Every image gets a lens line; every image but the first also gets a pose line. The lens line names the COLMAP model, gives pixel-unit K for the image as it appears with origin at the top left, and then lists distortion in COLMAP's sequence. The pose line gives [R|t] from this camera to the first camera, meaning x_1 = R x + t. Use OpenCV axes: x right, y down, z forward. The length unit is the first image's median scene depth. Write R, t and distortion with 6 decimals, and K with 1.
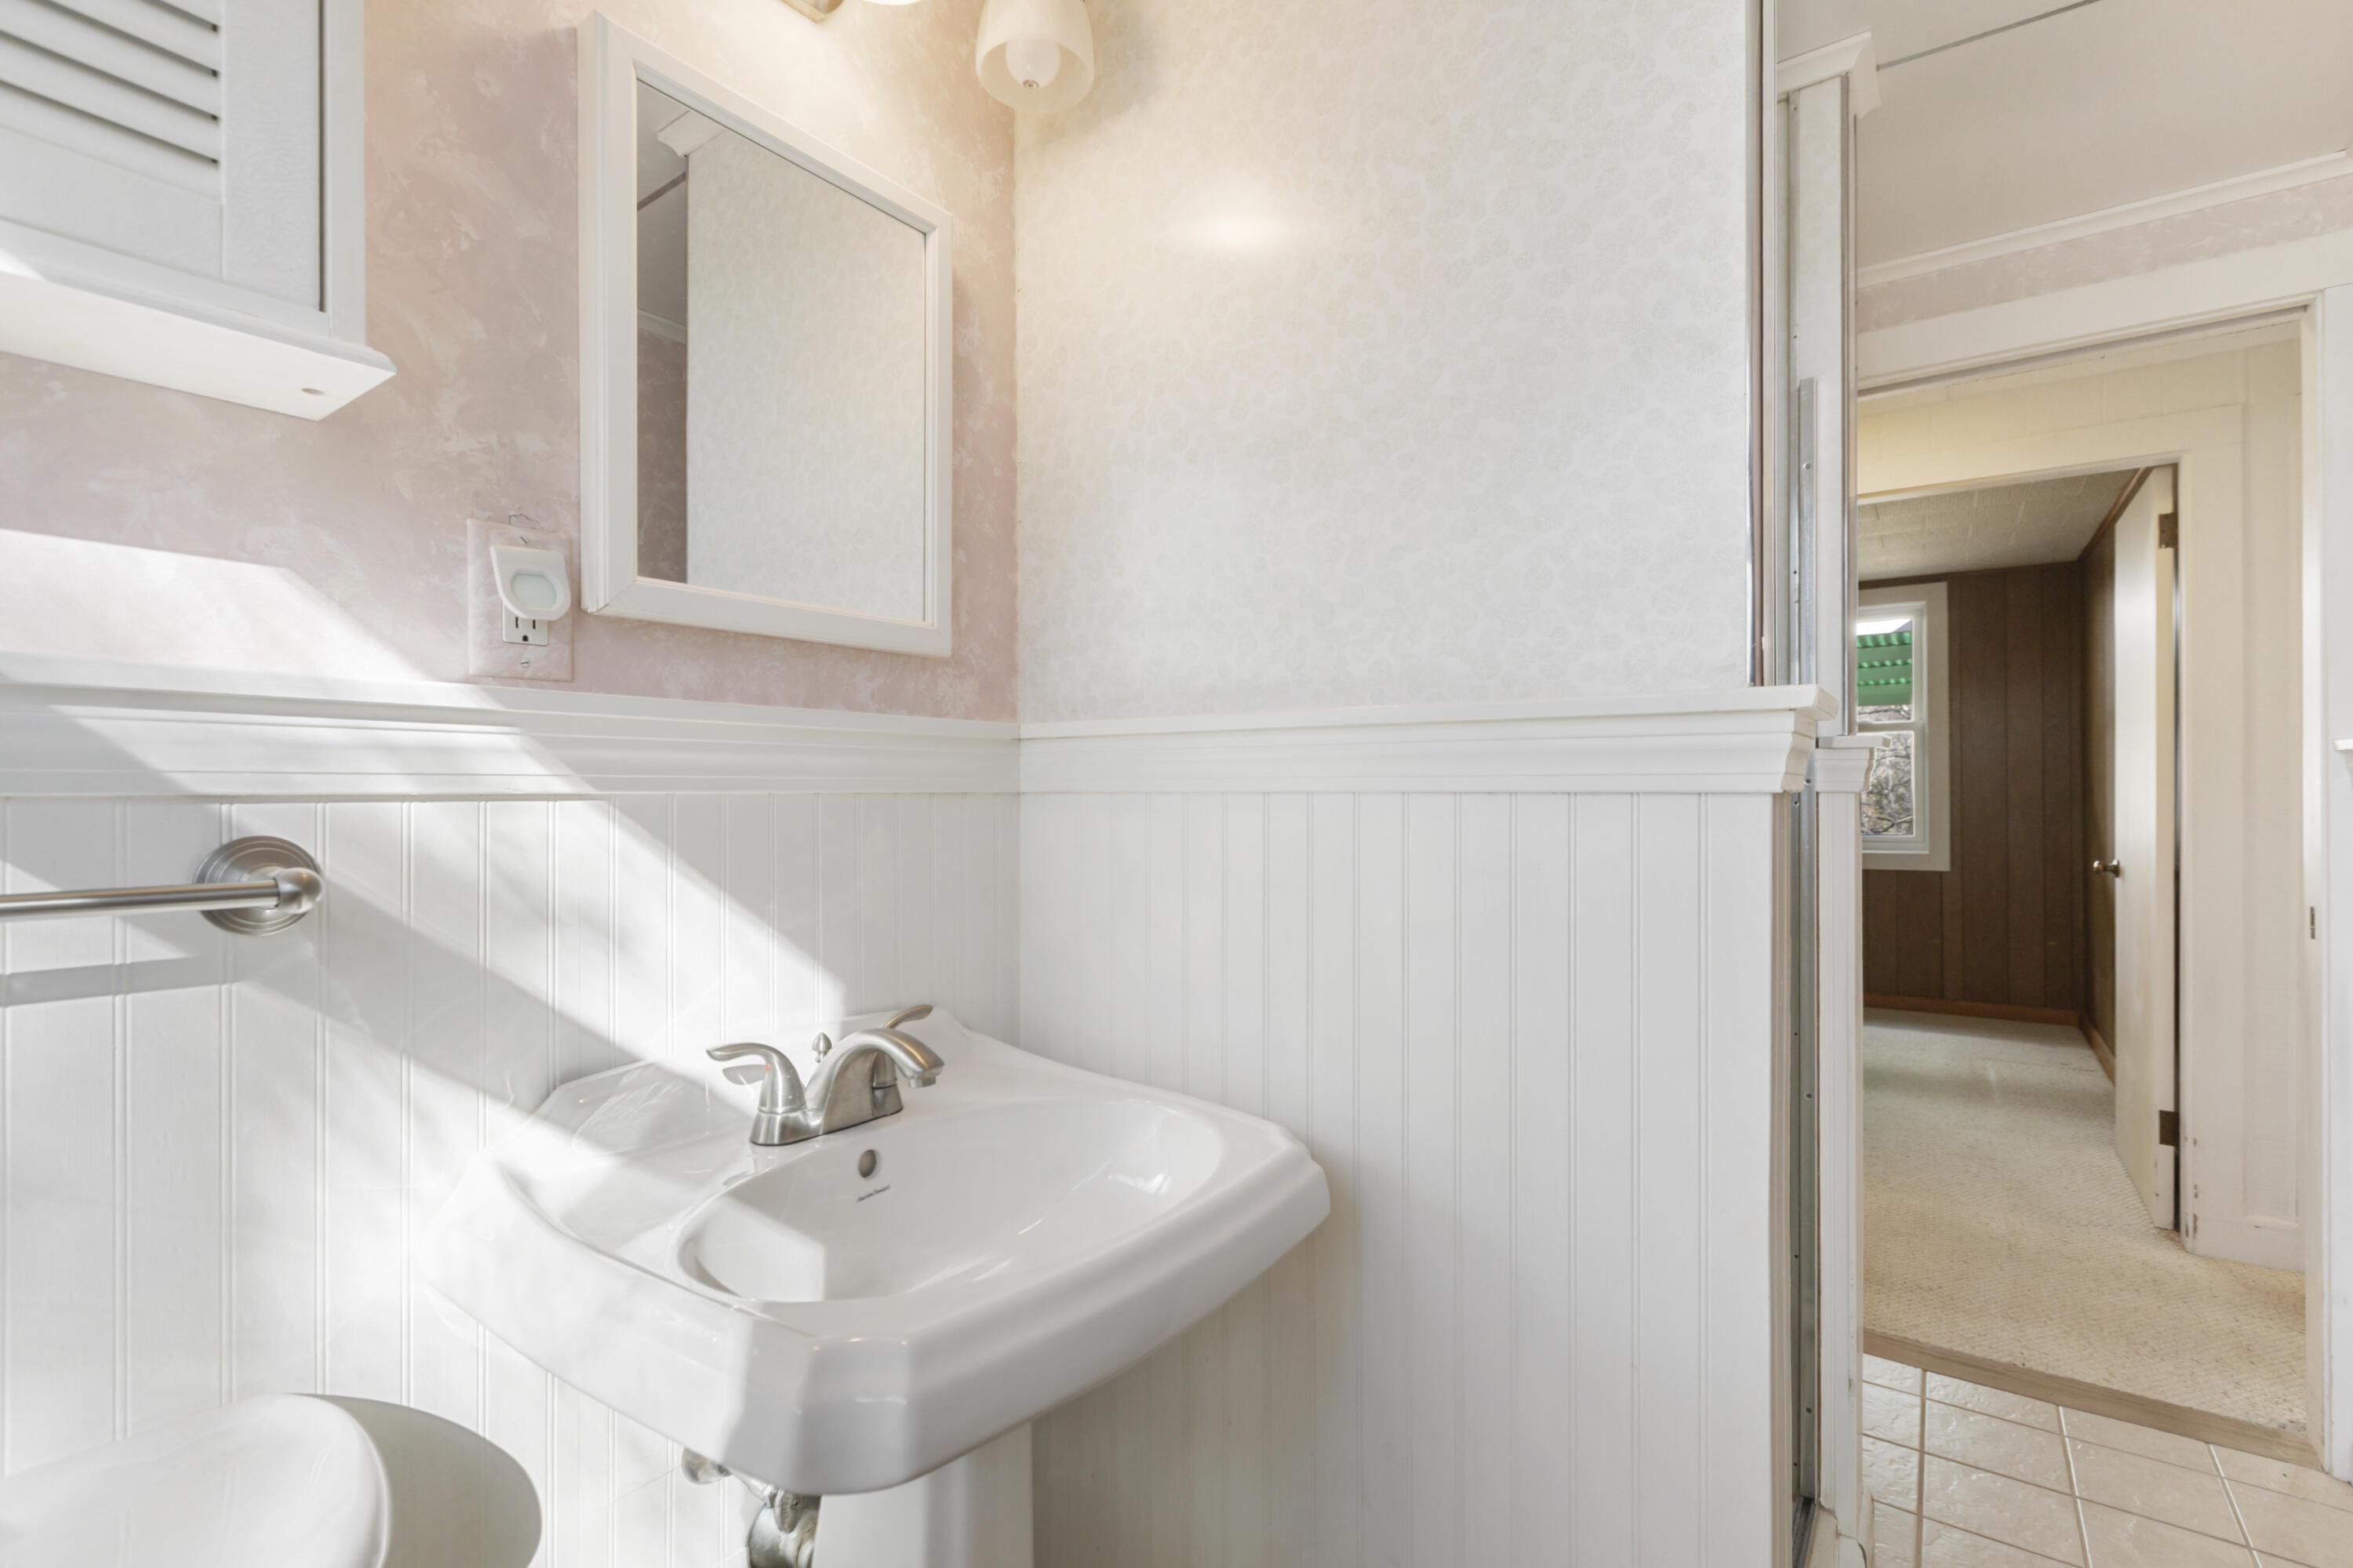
lens RADIAL K [[1069.0, 0, 1165.4], [0, 1069.0, 783.6], [0, 0, 1]] dist [0.004991, -0.001971]
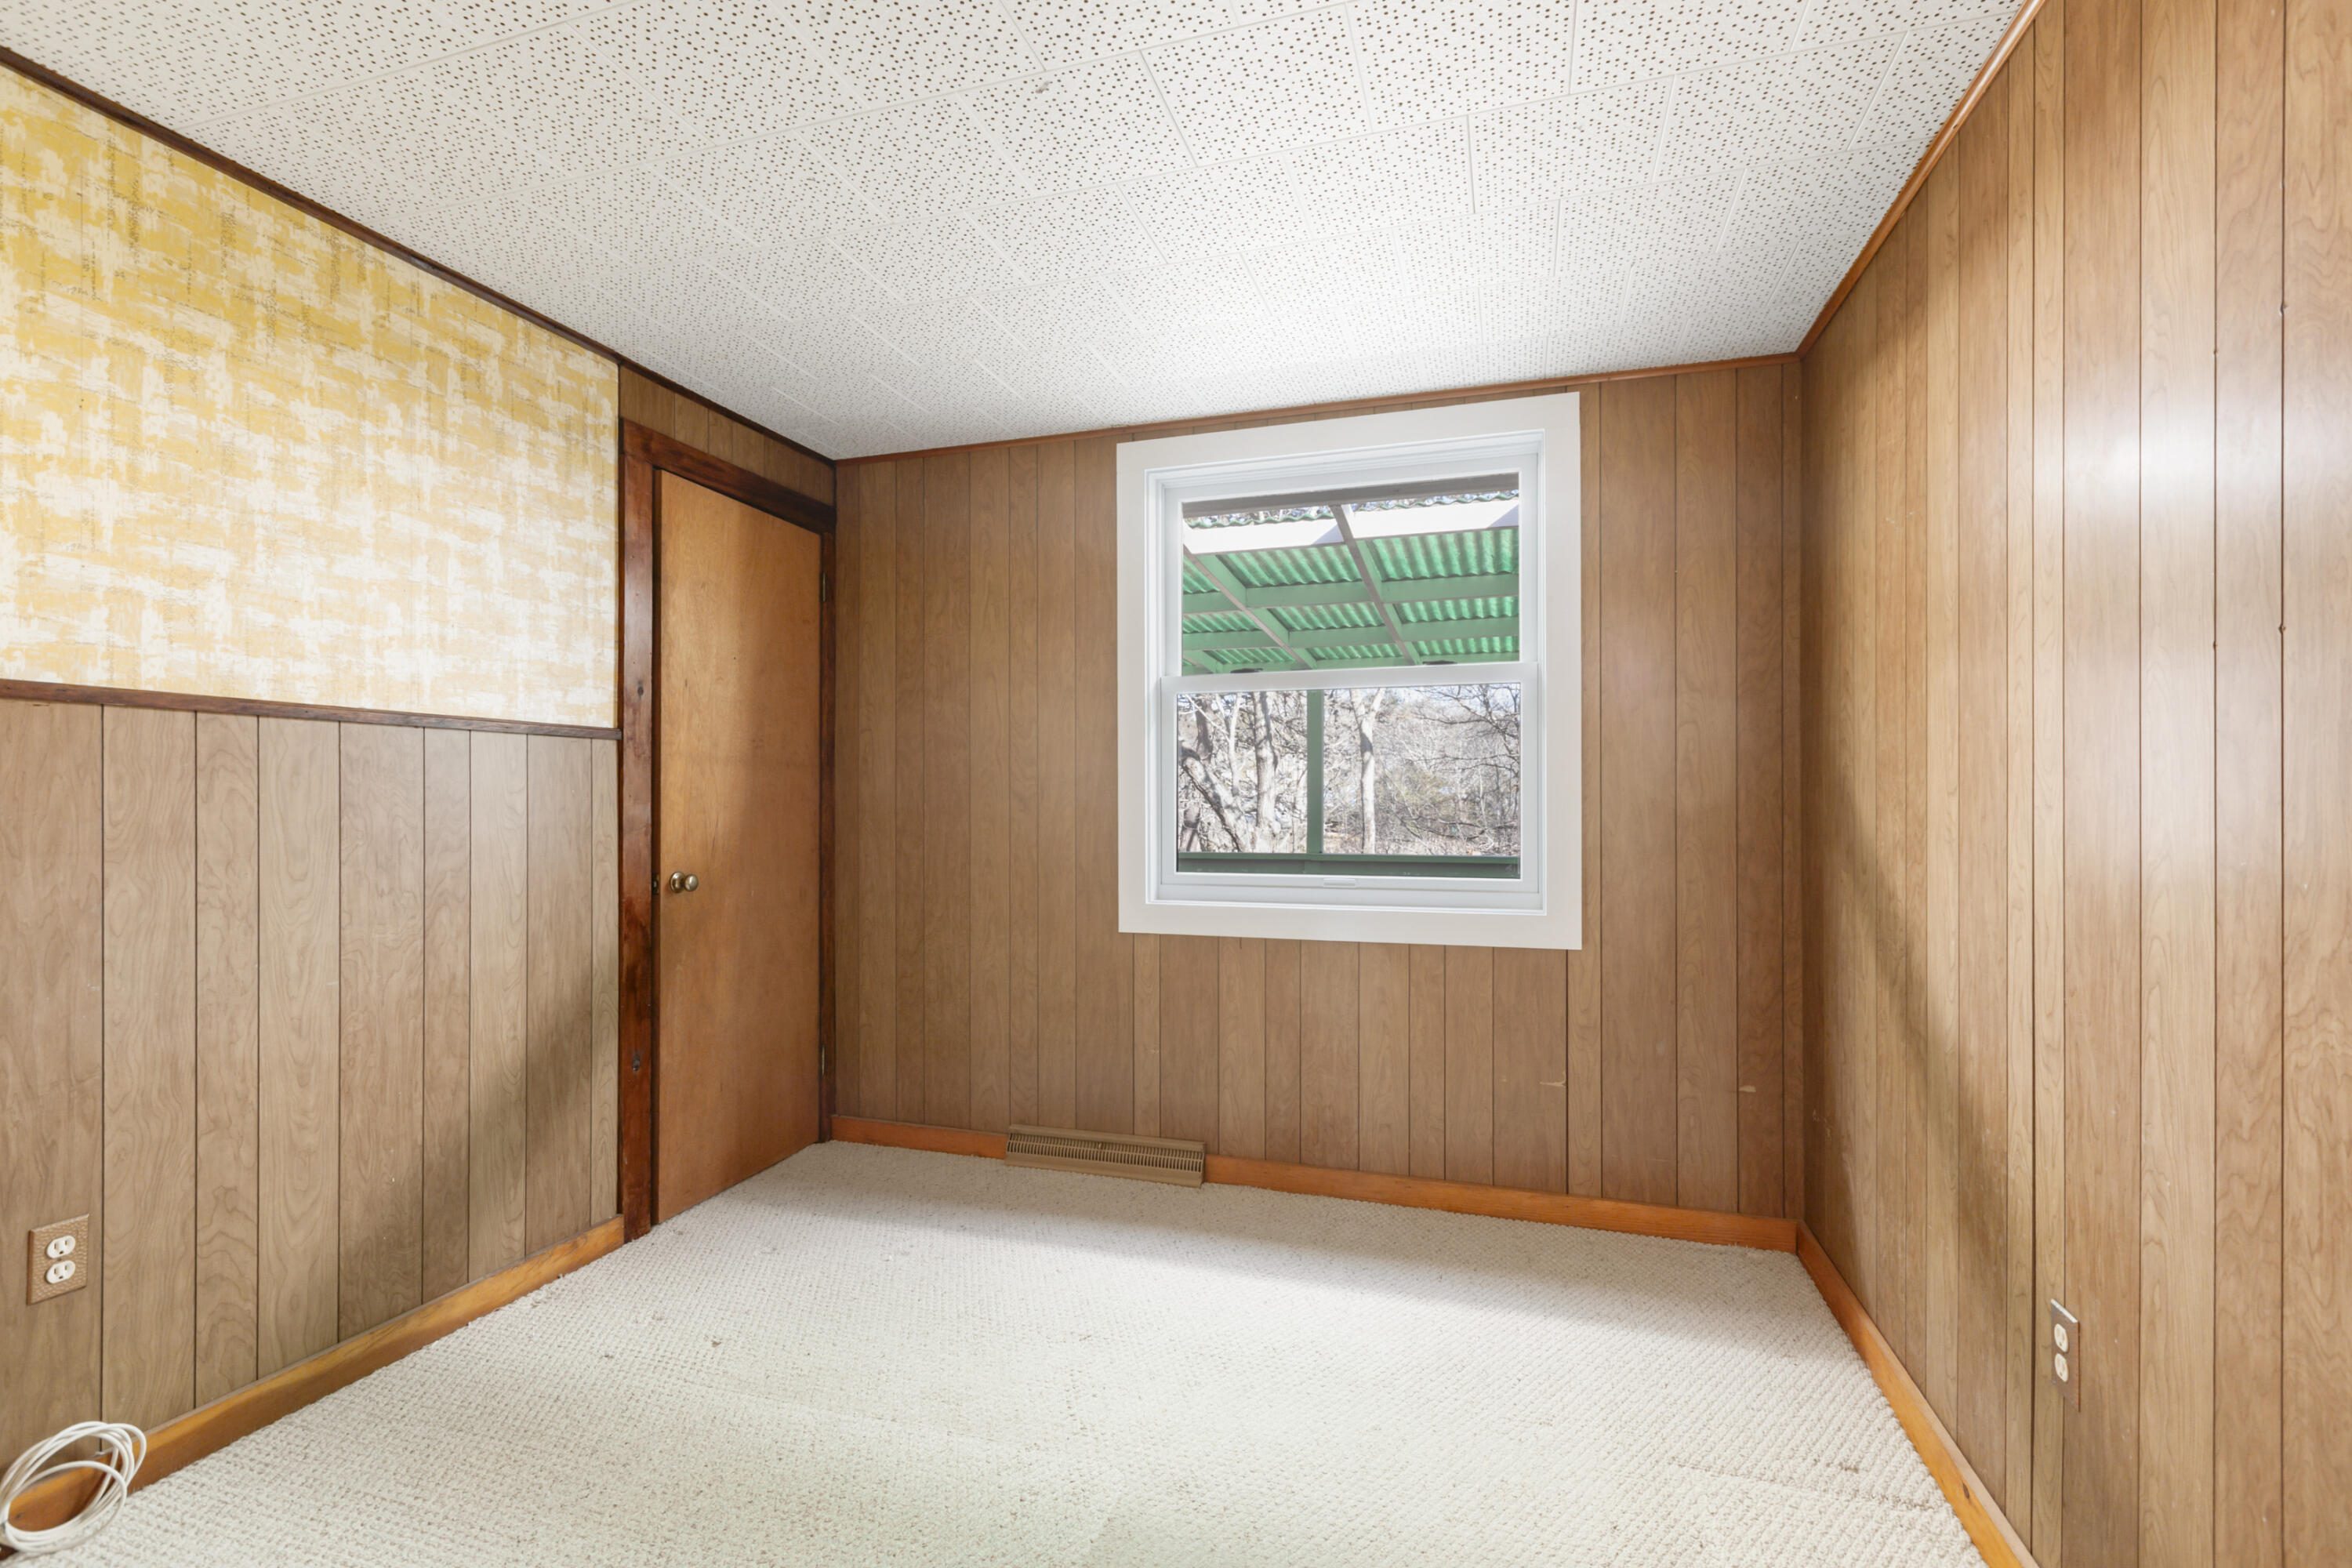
lens RADIAL K [[1068.5, 0, 1179.9], [0, 1068.5, 795.3], [0, 0, 1]] dist [0.004991, -0.001971]
pose [[0.949592, 0.003347, 0.313472, 0.384191], [-0.004777, 0.999981, 0.003794, 0.005240], [-0.313453, -0.005100, 0.949590, 0.568772]]
